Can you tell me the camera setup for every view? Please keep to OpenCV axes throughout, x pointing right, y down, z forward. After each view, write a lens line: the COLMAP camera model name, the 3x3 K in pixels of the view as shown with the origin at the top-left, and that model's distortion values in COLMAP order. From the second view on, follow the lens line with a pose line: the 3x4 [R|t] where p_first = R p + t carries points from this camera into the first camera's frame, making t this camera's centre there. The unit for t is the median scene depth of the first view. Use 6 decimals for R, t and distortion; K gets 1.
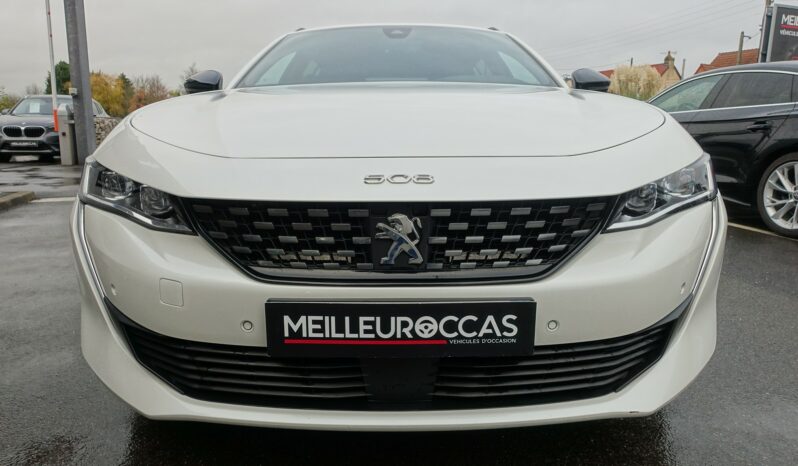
lens RADIAL K [[543.8, 0, 393.8], [0, 543.8, 229.0], [0, 0, 1]] dist [-0.013953, -0.000628]
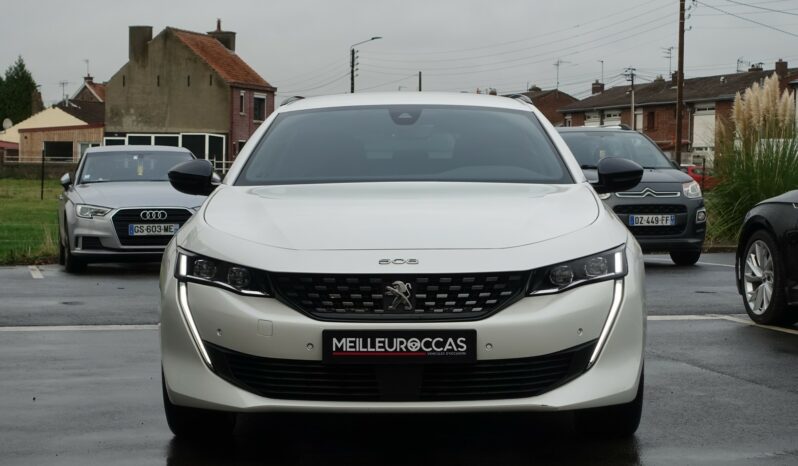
lens RADIAL K [[1755.5, 0, 399.8], [0, 1755.5, 231.8], [0, 0, 1]] dist [-0.078913, 0.000000]
pose [[0.999920, -0.000235, -0.012621, 0.084607], [-0.001683, 0.988421, -0.151725, 0.671732], [0.012510, 0.151734, 0.988342, -4.601756]]
